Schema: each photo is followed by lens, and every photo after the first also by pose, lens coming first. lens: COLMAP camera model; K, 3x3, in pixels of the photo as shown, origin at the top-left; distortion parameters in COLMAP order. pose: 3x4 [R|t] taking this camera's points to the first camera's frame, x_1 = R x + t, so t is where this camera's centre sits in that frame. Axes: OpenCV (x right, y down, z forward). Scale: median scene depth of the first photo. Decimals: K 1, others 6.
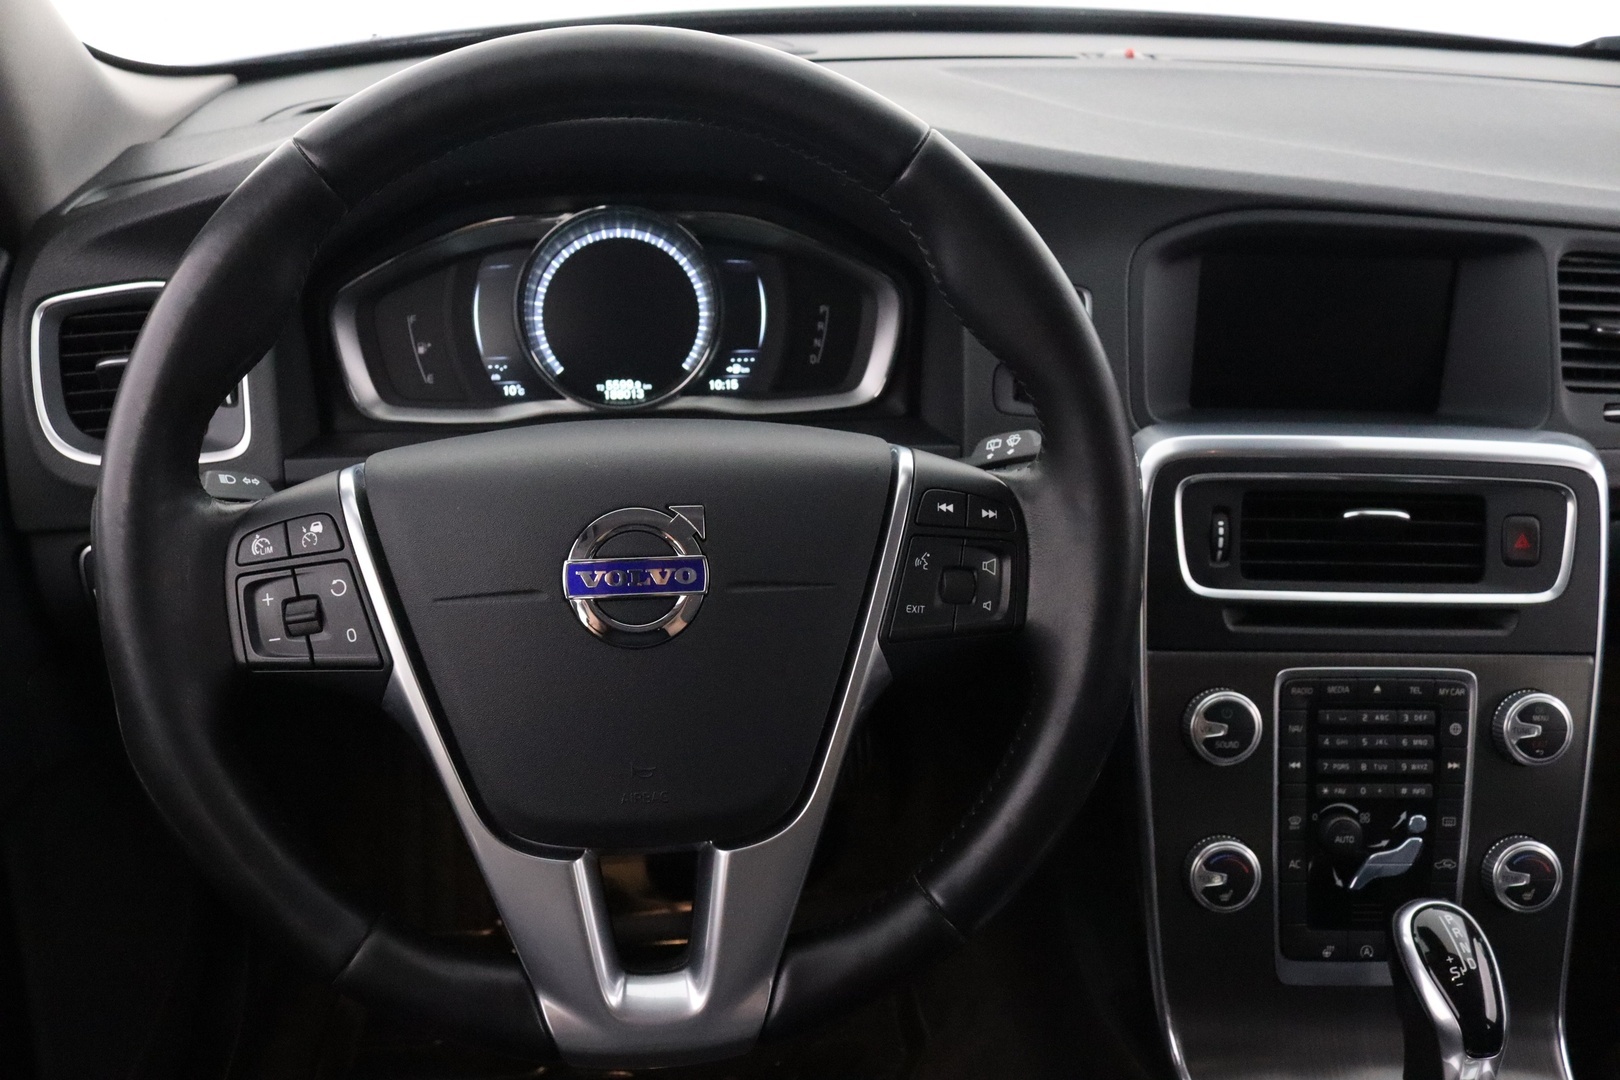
lens RADIAL K [[1327.8, 0, 785.5], [0, 1327.8, 561.6], [0, 0, 1]] dist [-0.164545, 0.129205]
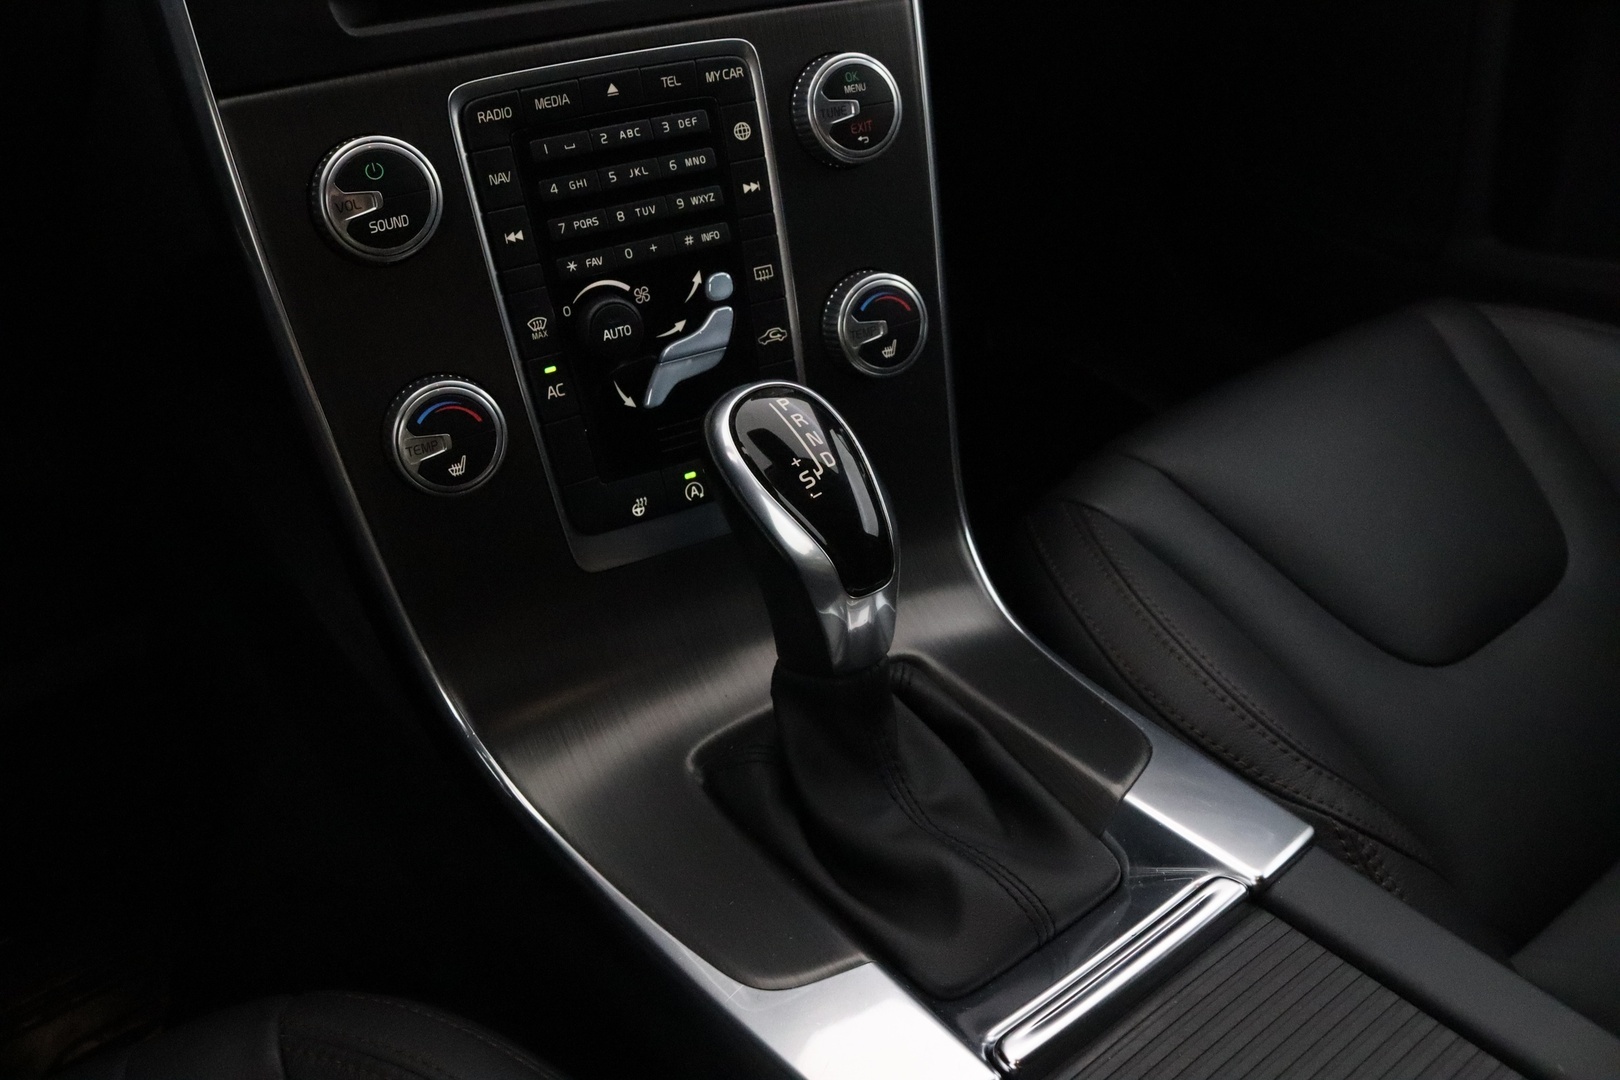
lens RADIAL K [[1327.8, 0, 785.5], [0, 1327.8, 561.6], [0, 0, 1]] dist [-0.164545, 0.129205]
pose [[0.870992, -0.306517, 0.383953, 0.218422], [0.196034, 0.933428, 0.300472, 0.139929], [-0.450492, -0.186441, 0.873096, 0.363869]]
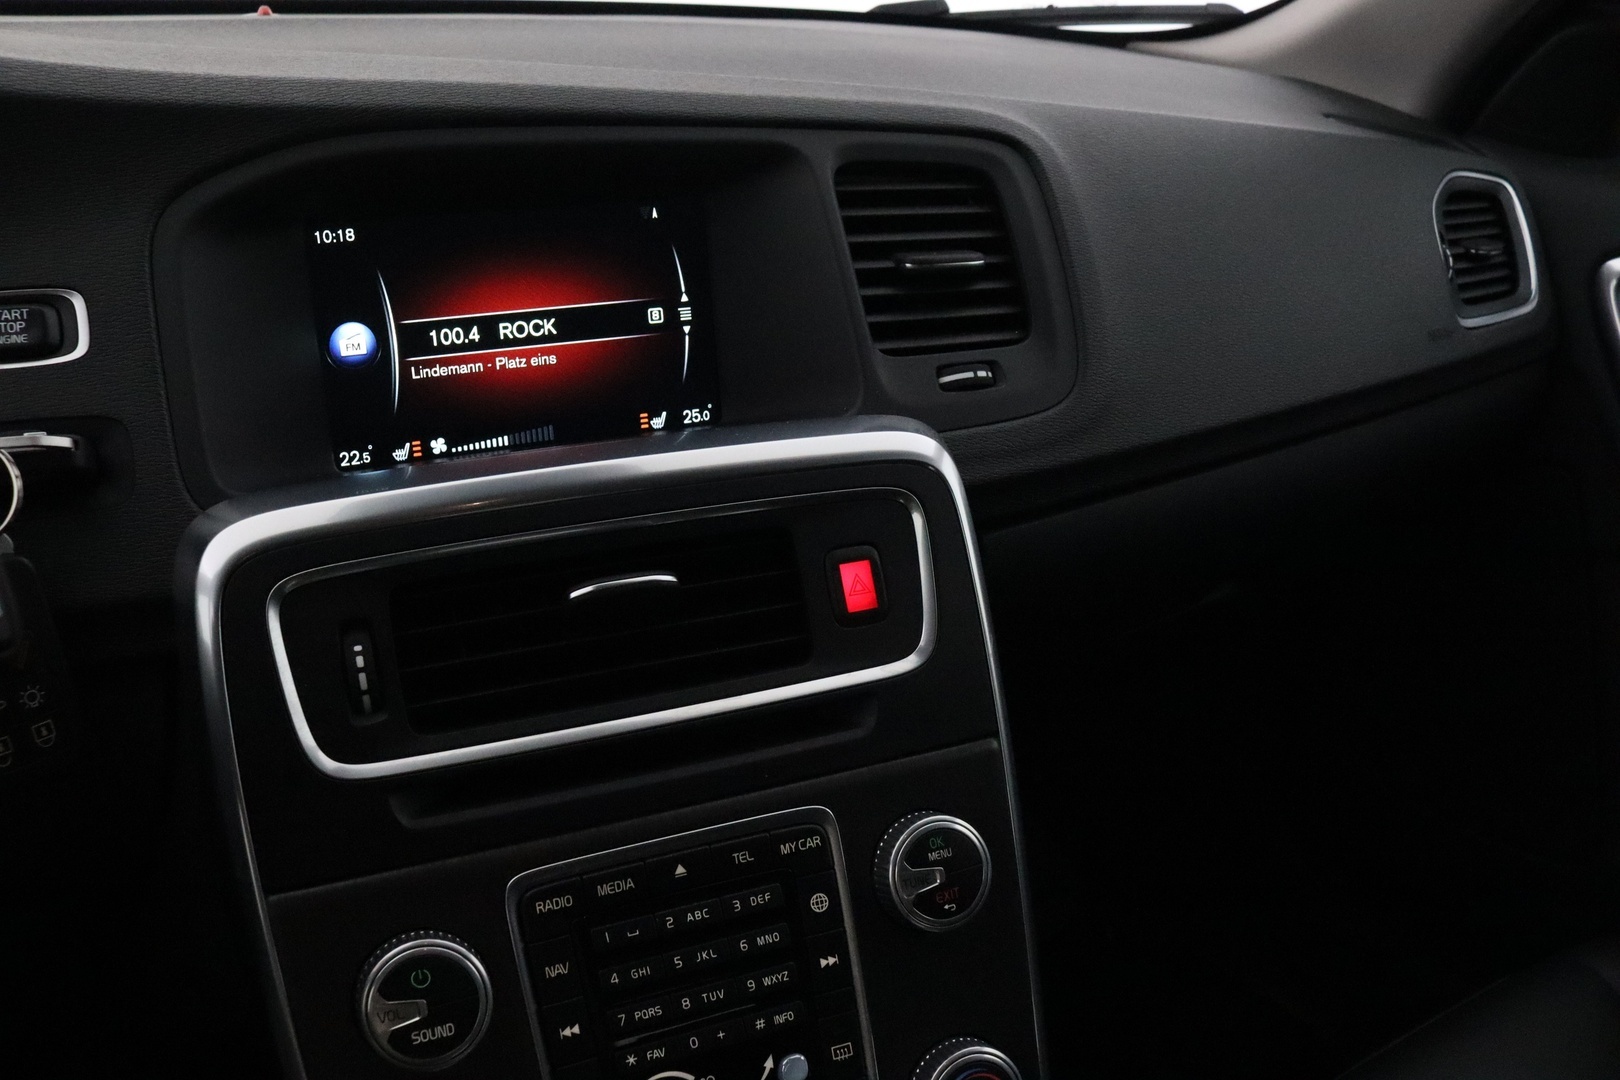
lens RADIAL K [[1327.8, 0, 785.5], [0, 1327.8, 561.6], [0, 0, 1]] dist [-0.164545, 0.129205]
pose [[0.909690, -0.160658, 0.382954, 0.293082], [0.200890, 0.977306, -0.067204, 0.009805], [-0.363466, 0.138066, 0.921320, 0.400256]]
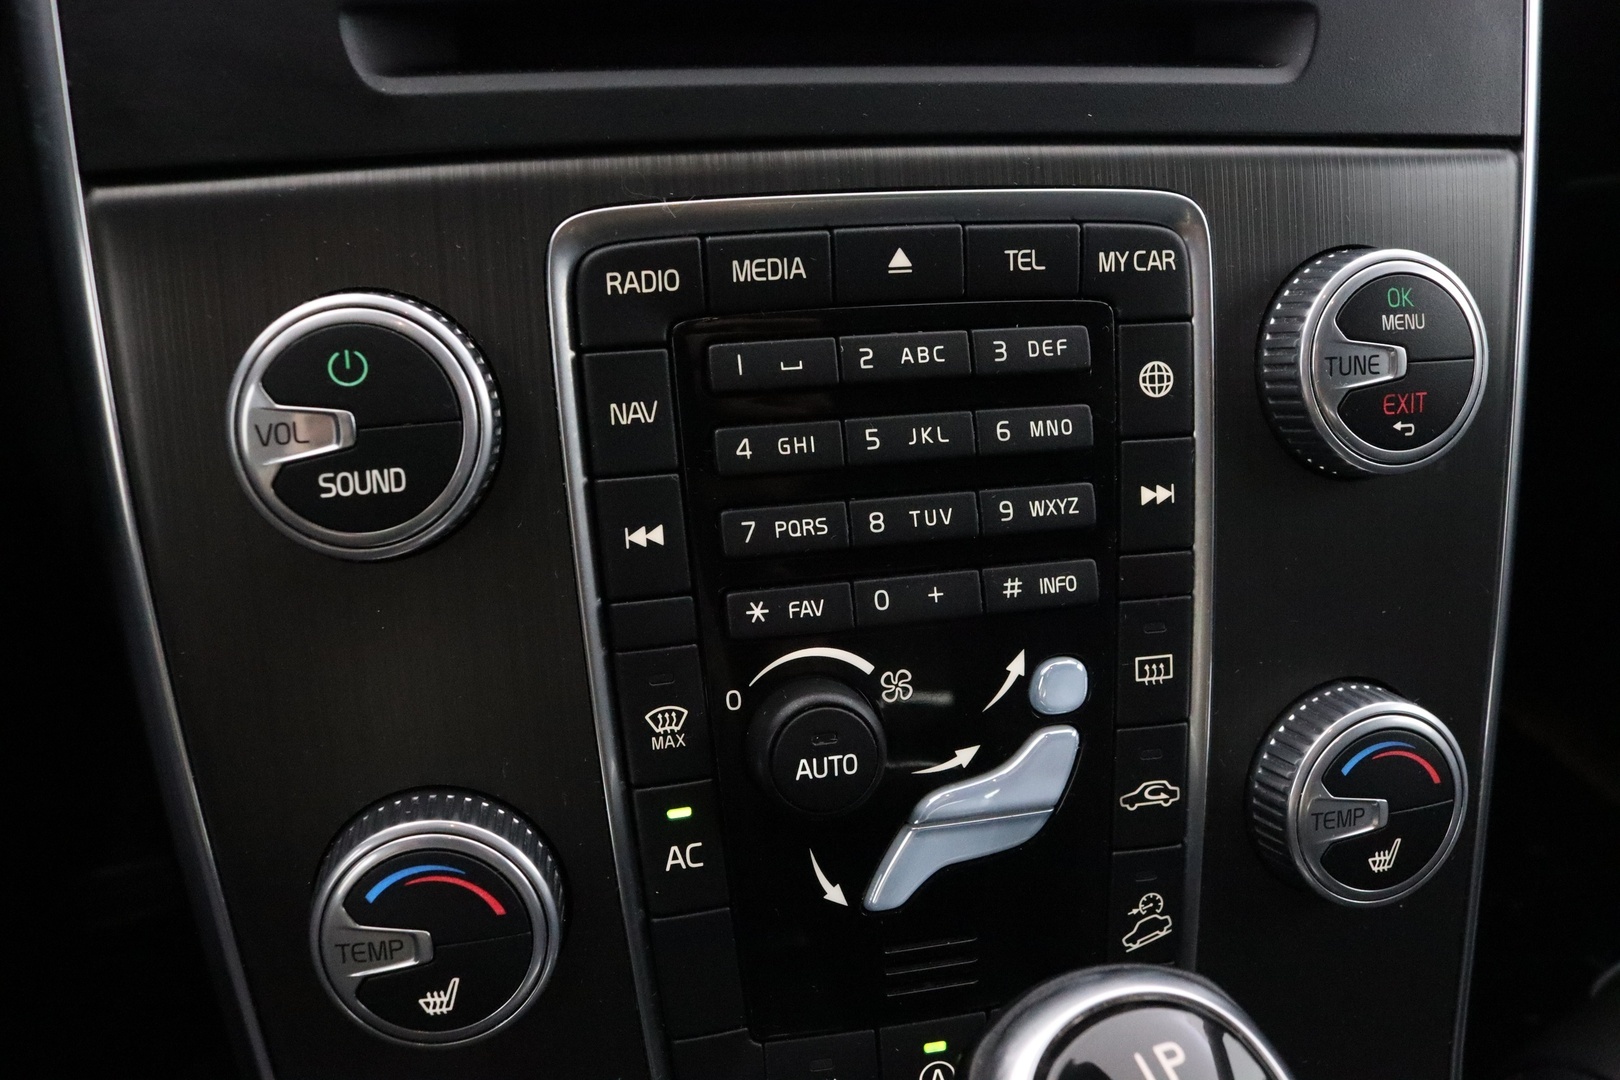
lens RADIAL K [[1327.8, 0, 785.5], [0, 1327.8, 561.6], [0, 0, 1]] dist [-0.164545, 0.129205]
pose [[0.972888, -0.104008, 0.206571, 0.362337], [0.078600, 0.988703, 0.127627, 0.126880], [-0.217511, -0.107930, 0.970072, 0.699285]]
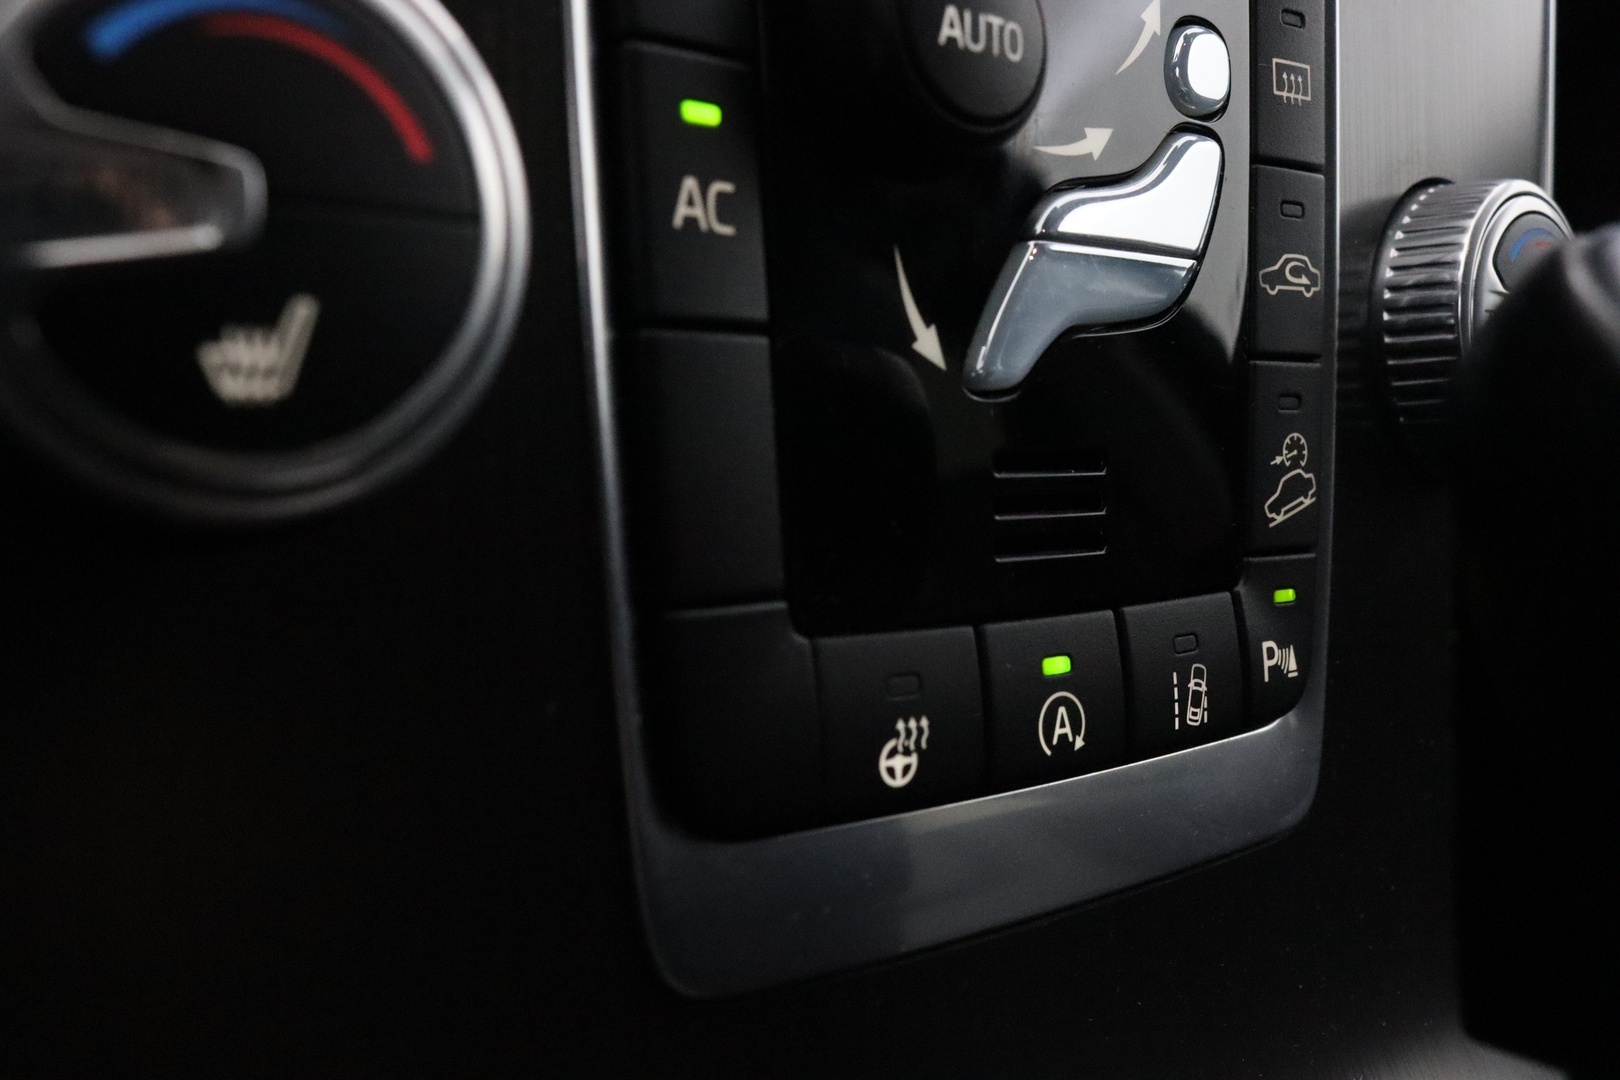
lens RADIAL K [[1501.7, 0, 810.0], [0, 1501.7, 540.0], [0, 0, 1]] dist [-0.136644, -0.001281]
pose [[0.766397, -0.062411, 0.639328, 0.290276], [0.045979, 0.998046, 0.042312, 0.268168], [-0.640720, -0.003032, 0.767769, 0.859236]]
